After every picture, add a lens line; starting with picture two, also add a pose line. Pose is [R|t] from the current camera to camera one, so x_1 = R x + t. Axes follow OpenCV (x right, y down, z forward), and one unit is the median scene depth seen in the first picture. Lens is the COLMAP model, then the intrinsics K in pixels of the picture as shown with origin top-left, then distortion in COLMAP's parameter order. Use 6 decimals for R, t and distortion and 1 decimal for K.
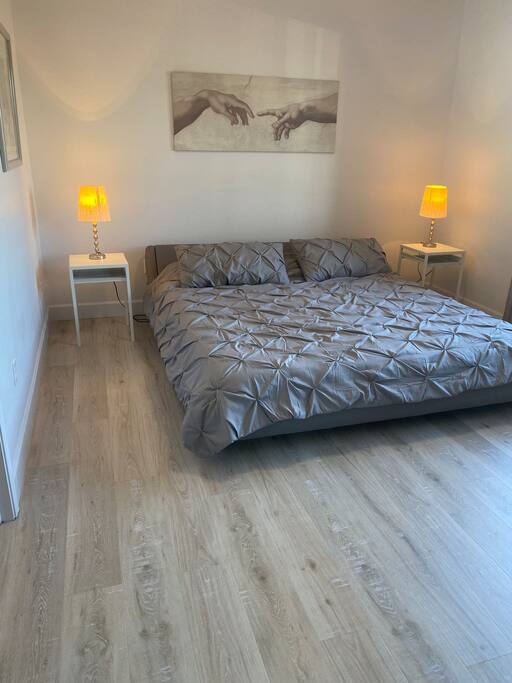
lens RADIAL K [[519.7, 0, 257.4], [0, 519.7, 343.4], [0, 0, 1]] dist [0.045099, -0.062235]
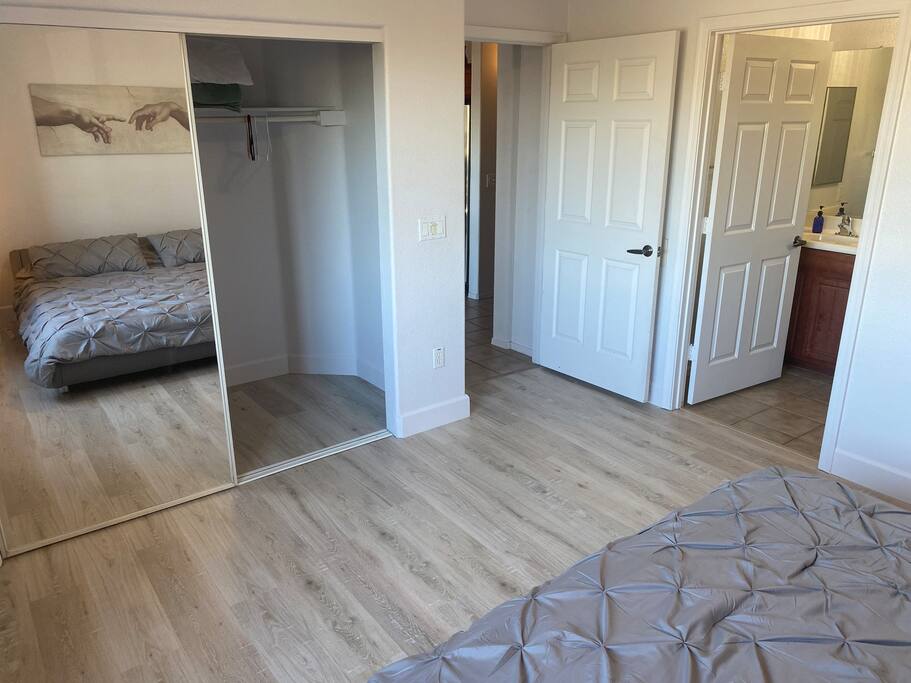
lens RADIAL K [[693.2, 0, 455.4], [0, 693.2, 342.3], [0, 0, 1]] dist [0.045099, -0.062235]
pose [[-0.942857, 0.084724, -0.322246, 0.514713], [-0.136797, 0.783435, 0.606232, -0.472286], [0.303821, 0.615672, -0.727077, 1.085444]]
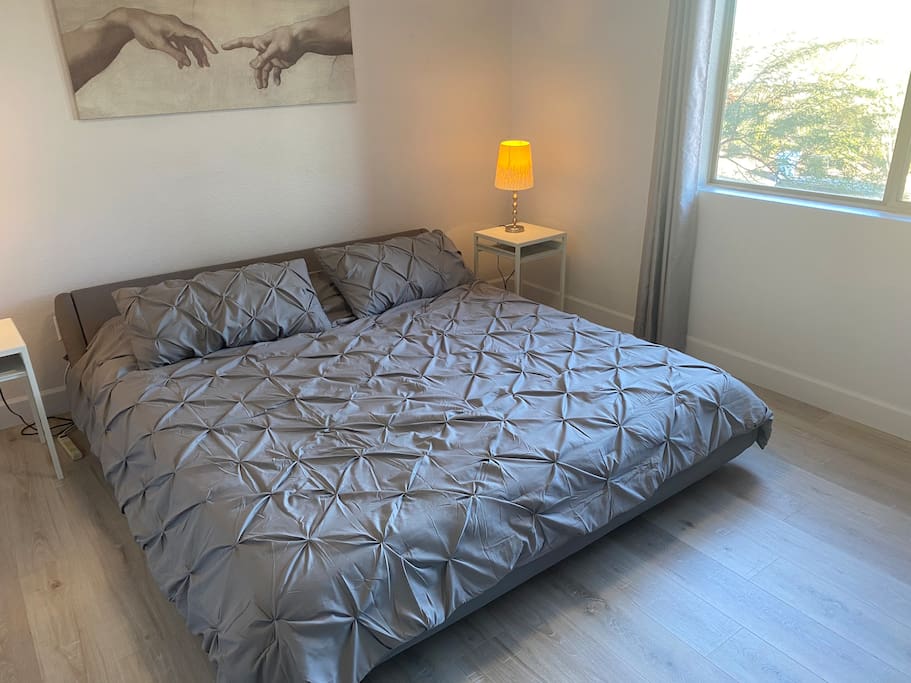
lens RADIAL K [[693.2, 0, 452.4], [0, 693.2, 345.6], [0, 0, 1]] dist [0.045099, -0.062235]
pose [[0.943116, -0.165932, 0.288095, -0.046852], [0.158695, 0.986137, 0.048468, -0.127836], [-0.292143, 0.000008, 0.956375, 0.212842]]
